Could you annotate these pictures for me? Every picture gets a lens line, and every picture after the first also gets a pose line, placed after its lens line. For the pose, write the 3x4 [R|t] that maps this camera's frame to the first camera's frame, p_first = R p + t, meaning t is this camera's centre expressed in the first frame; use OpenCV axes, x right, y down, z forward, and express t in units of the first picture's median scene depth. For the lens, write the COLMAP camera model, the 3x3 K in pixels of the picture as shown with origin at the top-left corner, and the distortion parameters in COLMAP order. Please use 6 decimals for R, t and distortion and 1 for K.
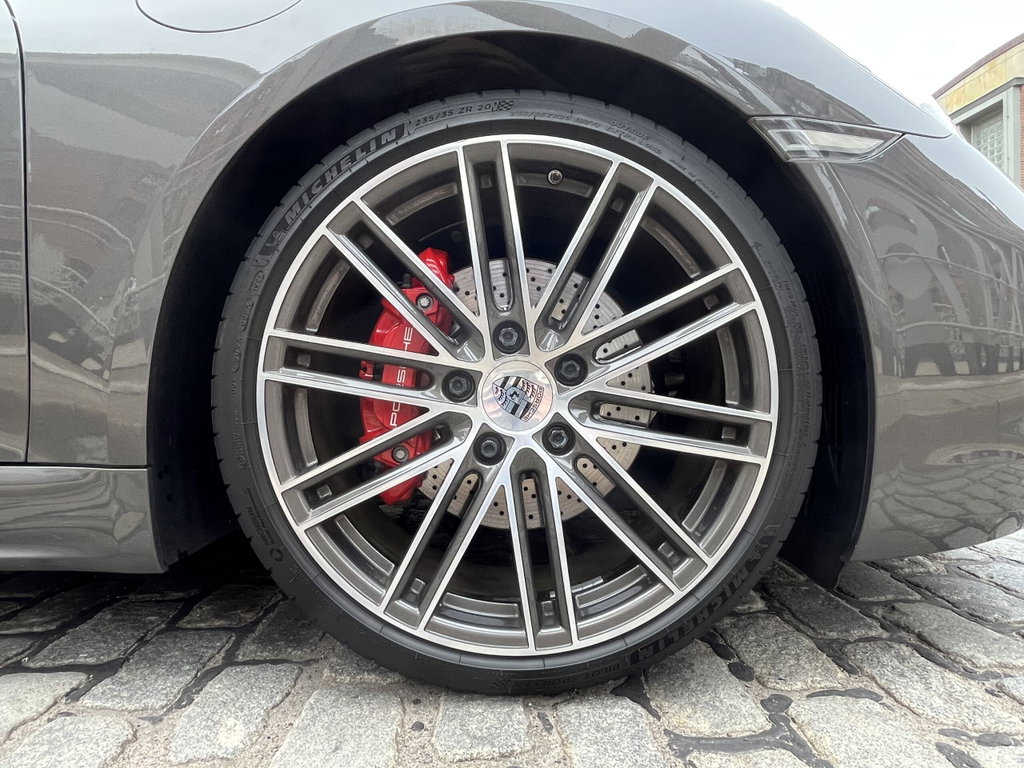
lens RADIAL K [[594.5, 0, 491.9], [0, 594.5, 383.5], [0, 0, 1]] dist [-0.048349, 0.024031]
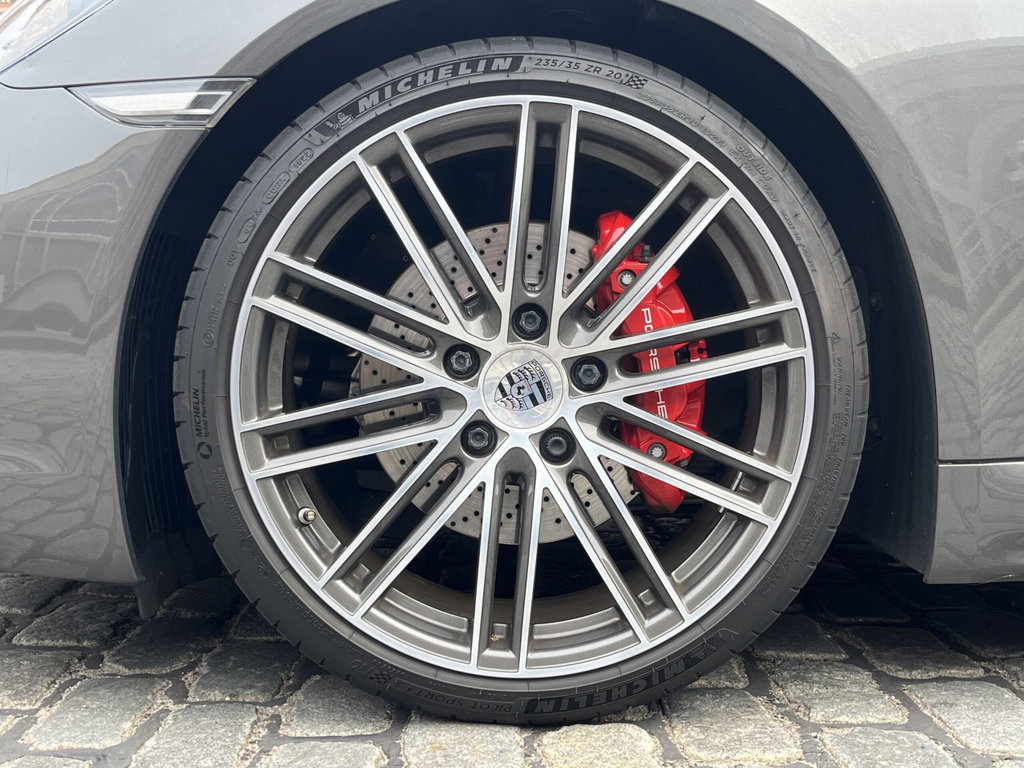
lens RADIAL K [[1251.5, 0, 512.0], [0, 1251.5, 384.0], [0, 0, 1]] dist [0.008478, 0.002845]
pose [[0.971607, 0.234227, 0.033415, -0.037943], [-0.235185, 0.971537, 0.028342, -0.034198], [-0.025826, -0.035396, 0.999040, -0.876091]]
